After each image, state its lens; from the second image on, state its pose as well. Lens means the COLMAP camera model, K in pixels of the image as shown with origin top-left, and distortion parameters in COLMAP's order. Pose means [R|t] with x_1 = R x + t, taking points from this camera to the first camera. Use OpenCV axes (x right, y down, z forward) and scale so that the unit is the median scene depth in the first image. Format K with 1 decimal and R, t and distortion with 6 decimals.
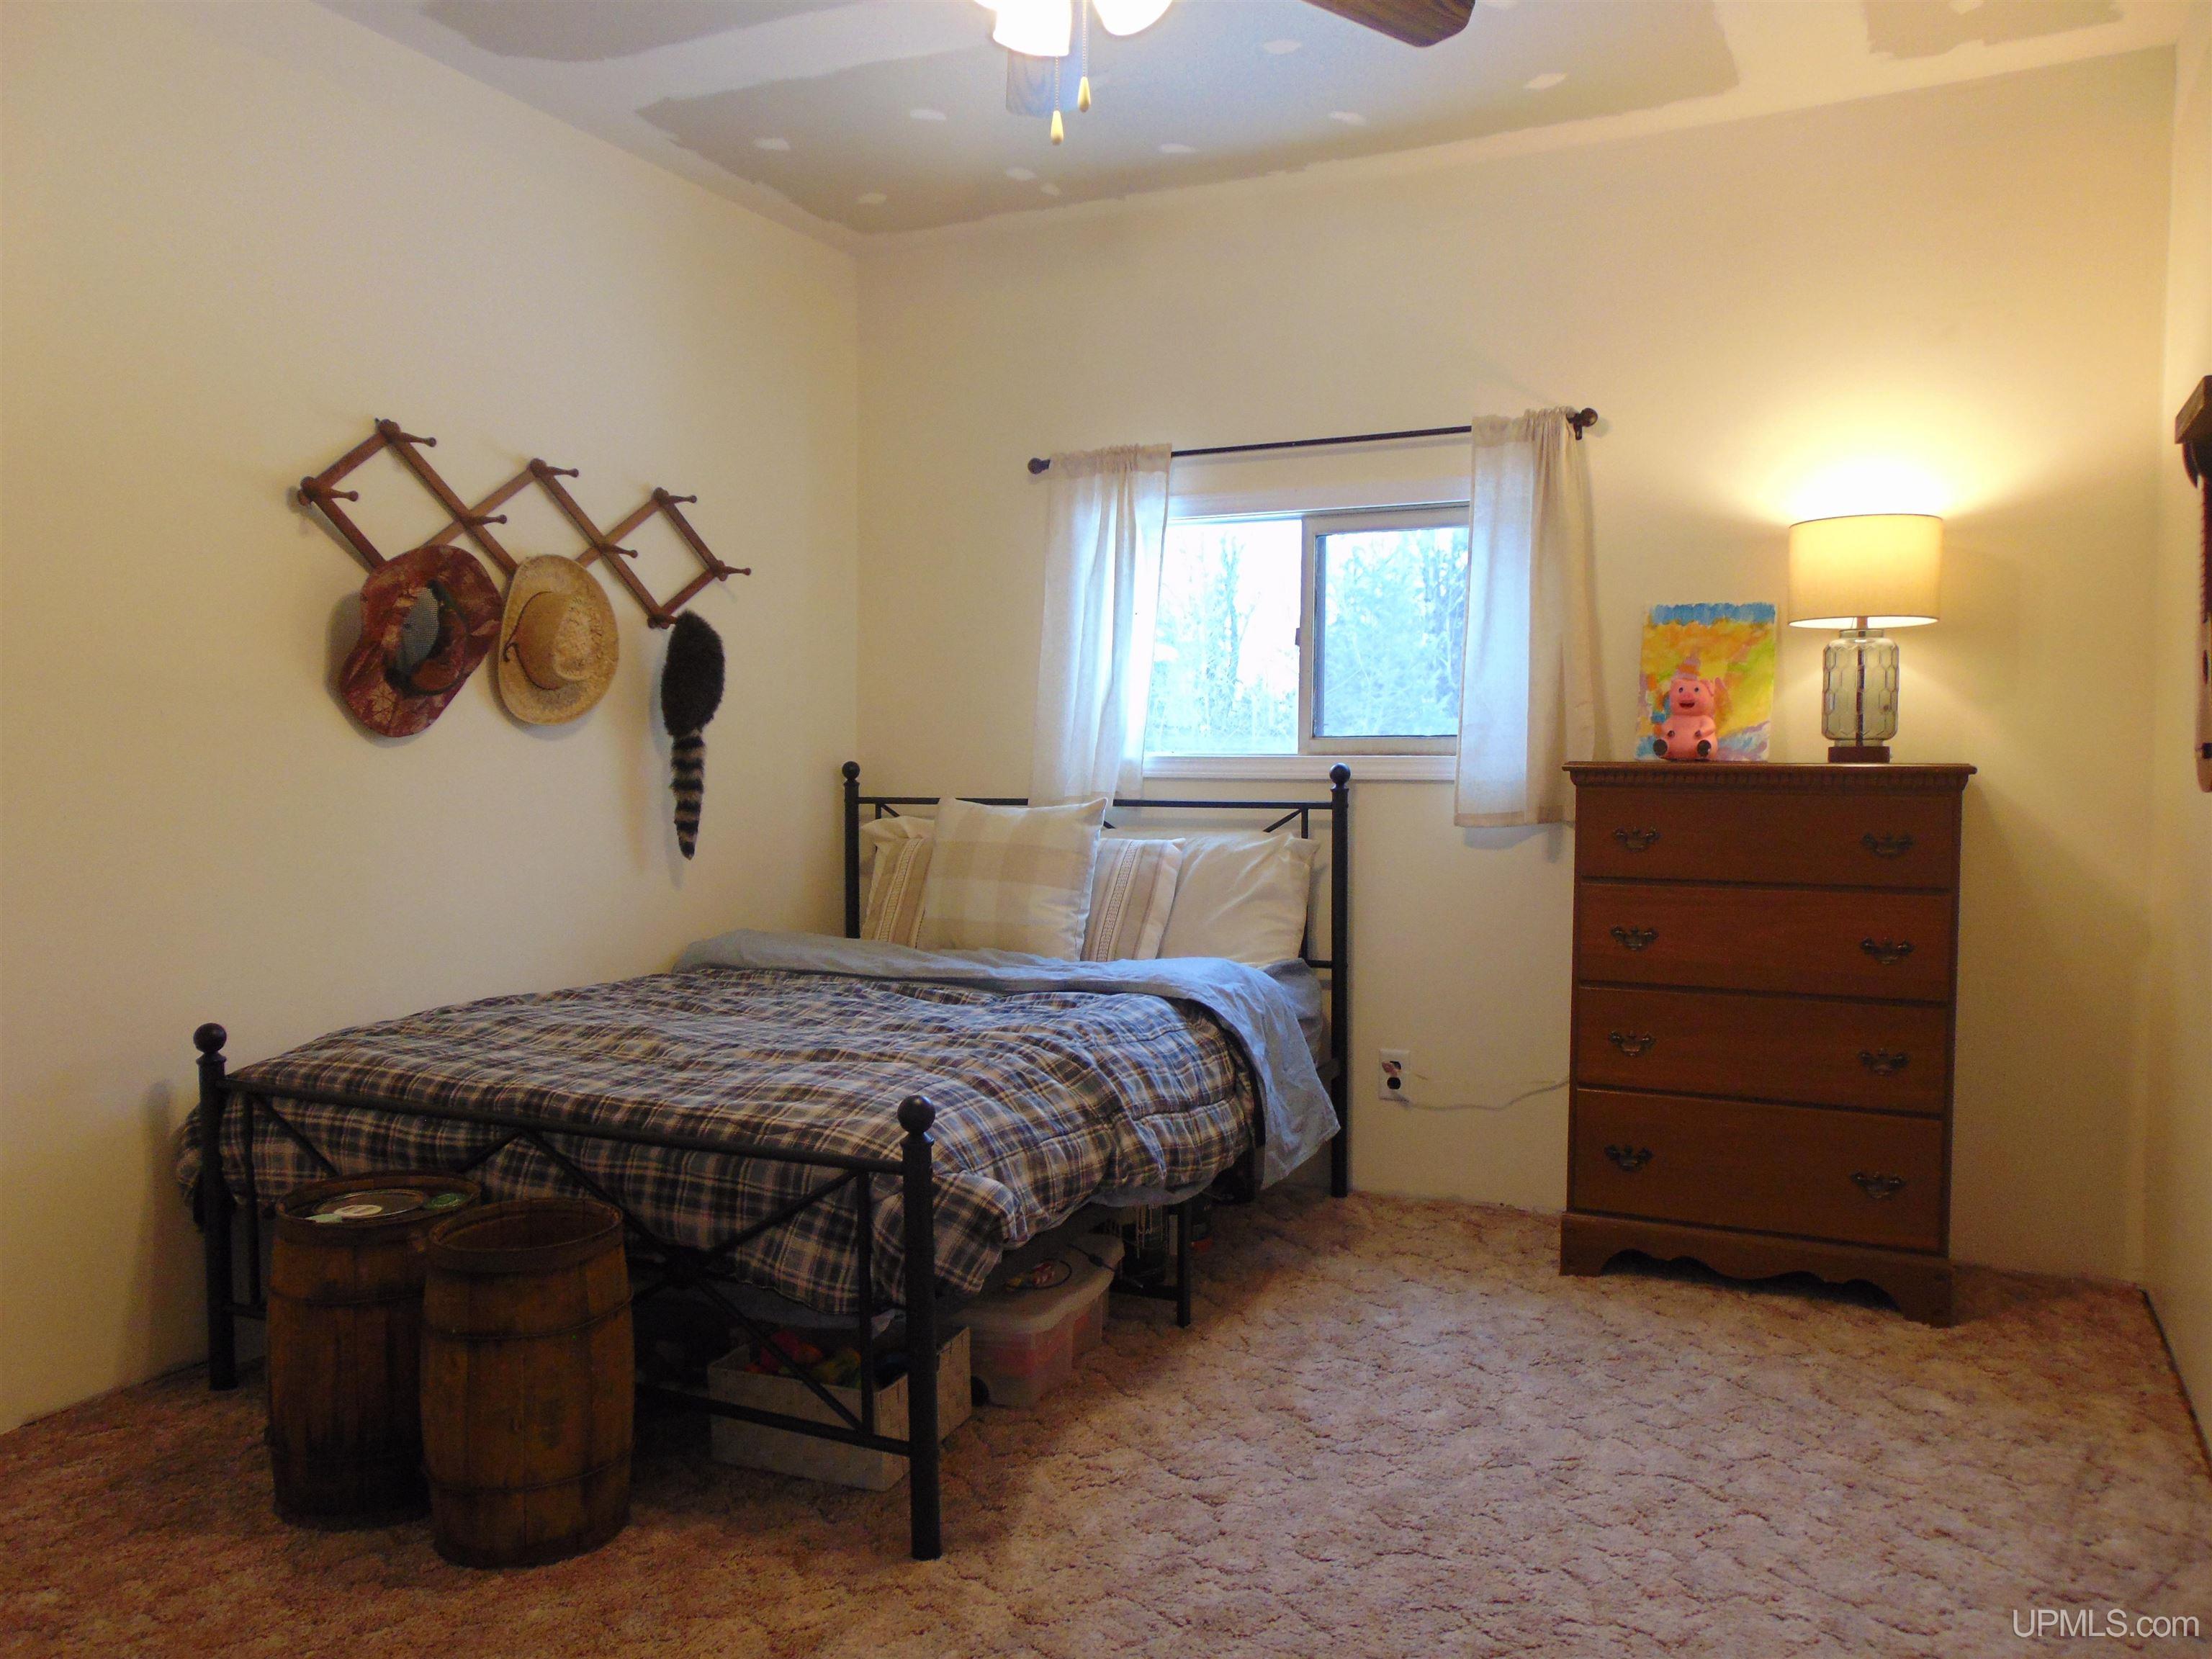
lens RADIAL K [[1661.5, 0, 1100.3], [0, 1661.5, 835.3], [0, 0, 1]] dist [-0.040276, 0.082495]
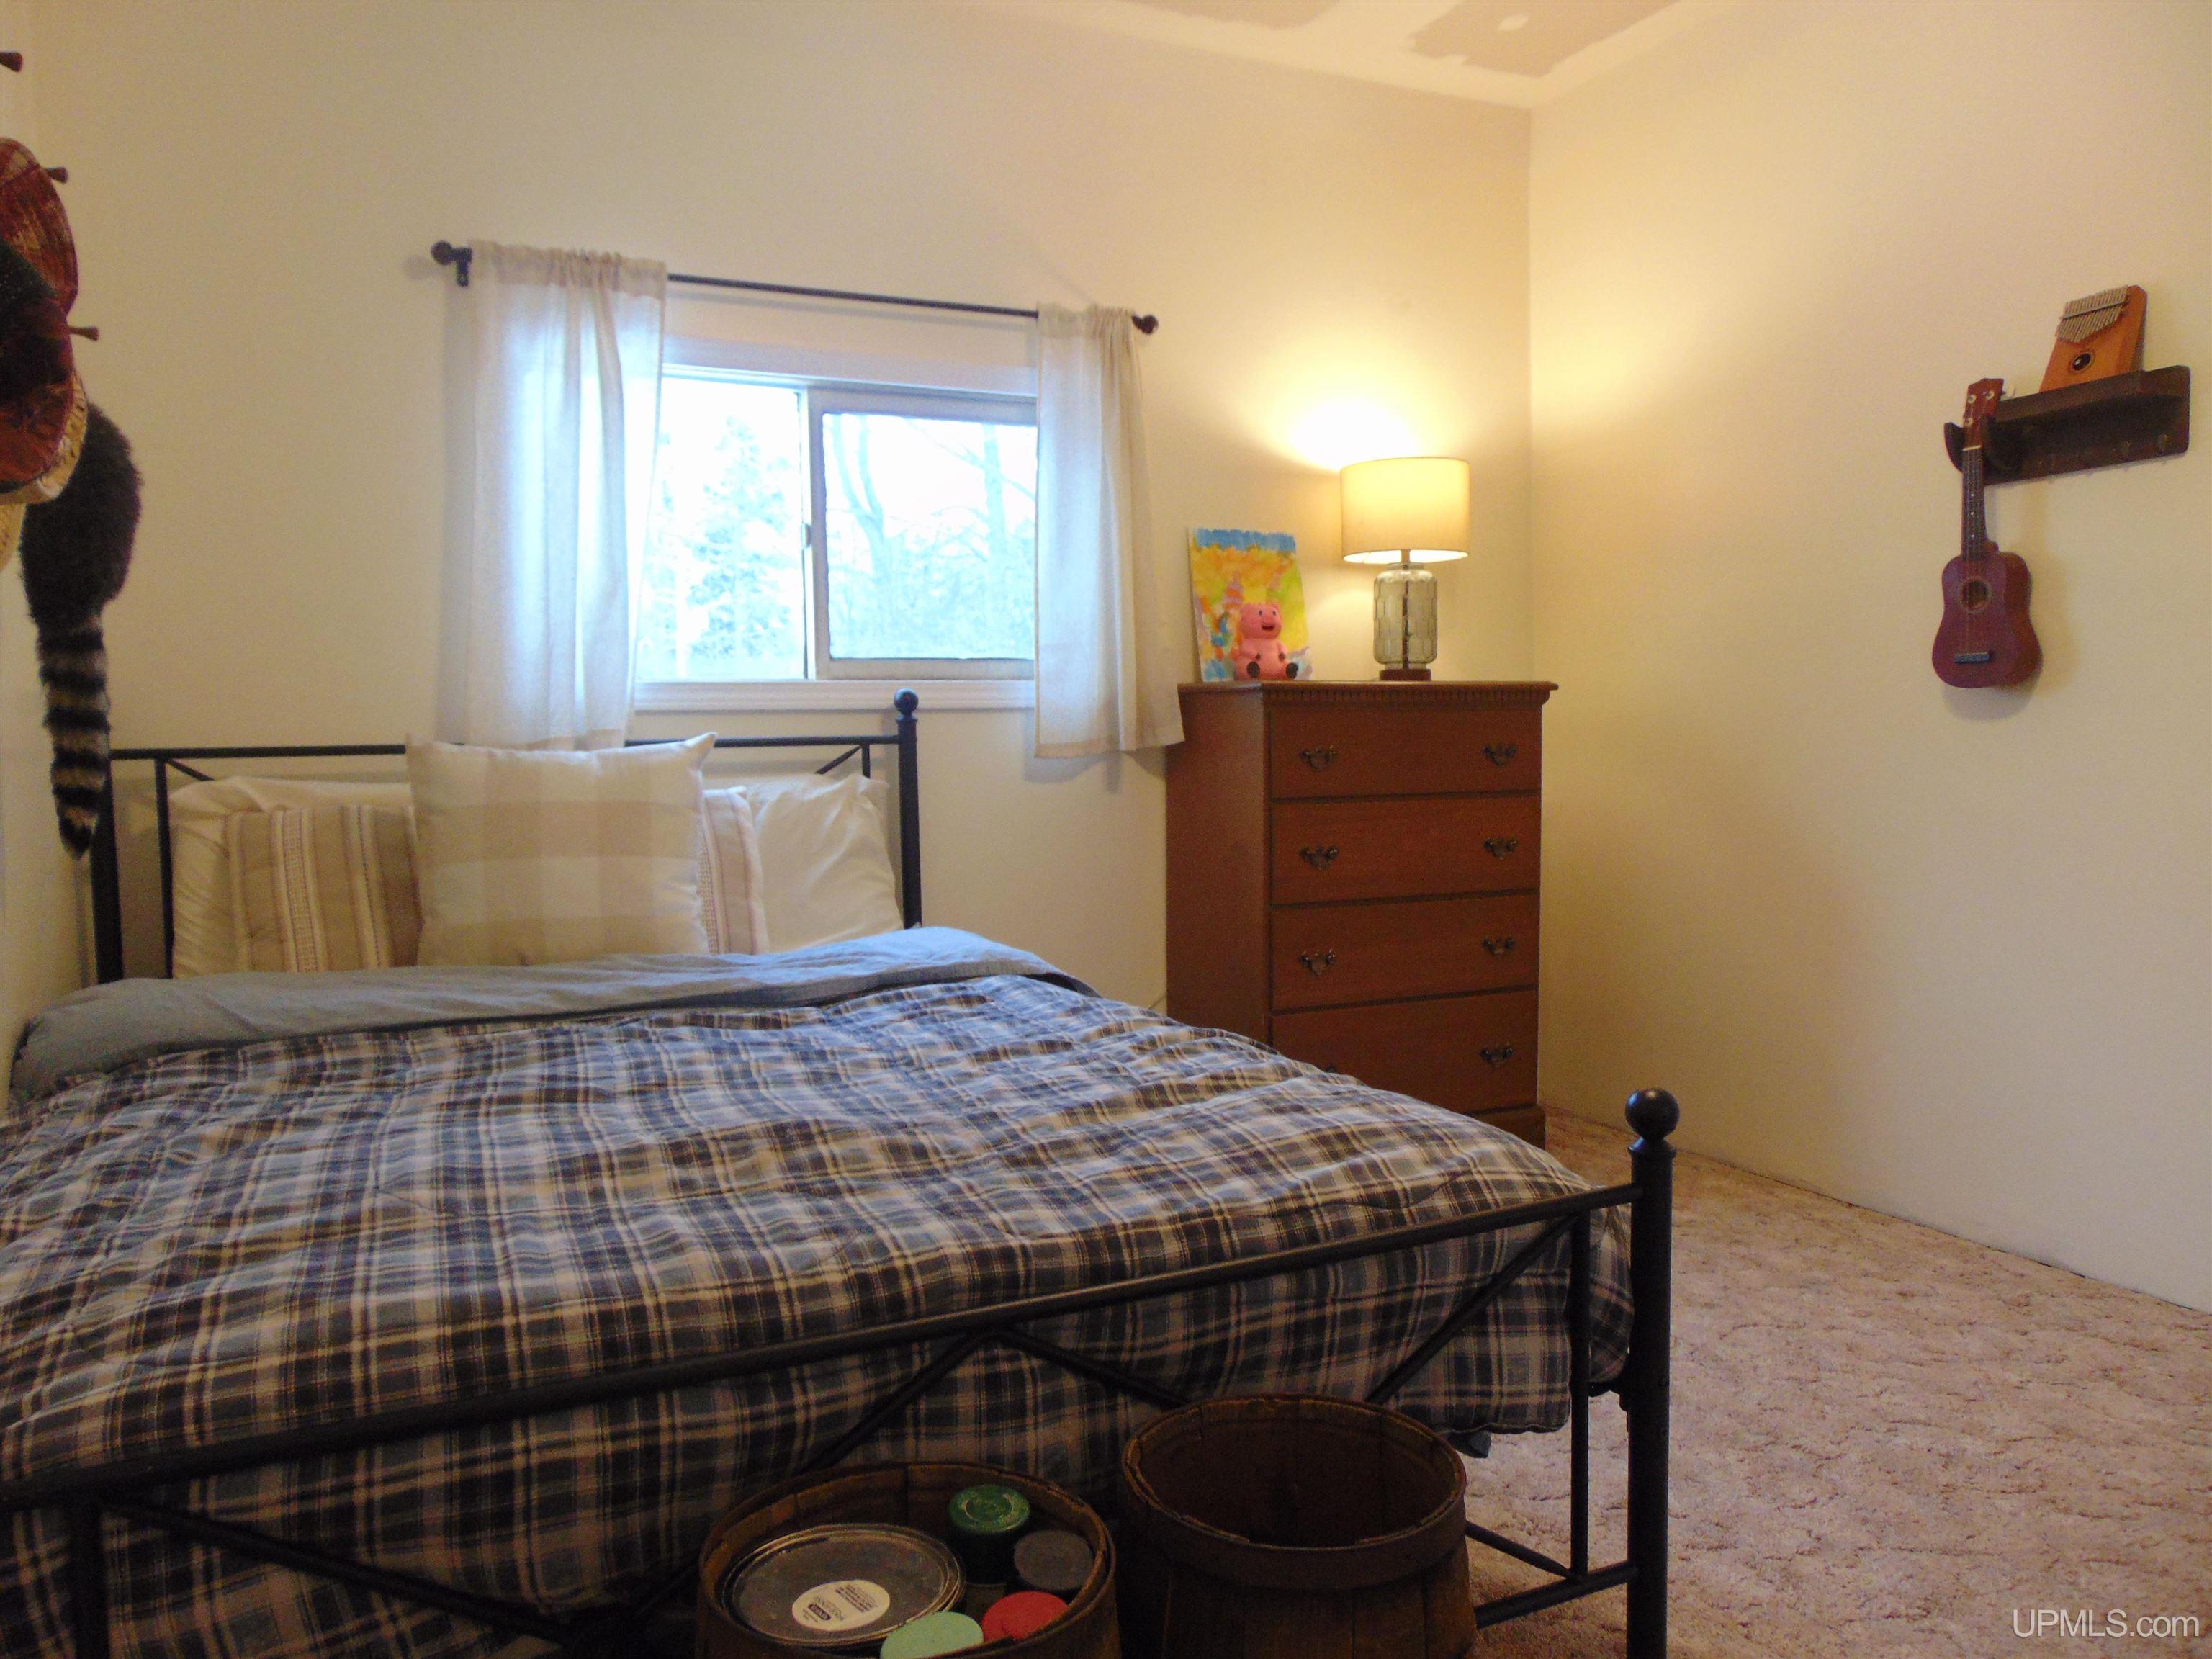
lens RADIAL K [[1661.5, 0, 1100.3], [0, 1661.5, 835.3], [0, 0, 1]] dist [-0.040276, 0.082495]
pose [[0.614670, -0.062845, 0.786277, -0.496722], [0.050339, 0.997914, 0.040409, 0.001543], [-0.787177, 0.014742, 0.616552, 0.440241]]
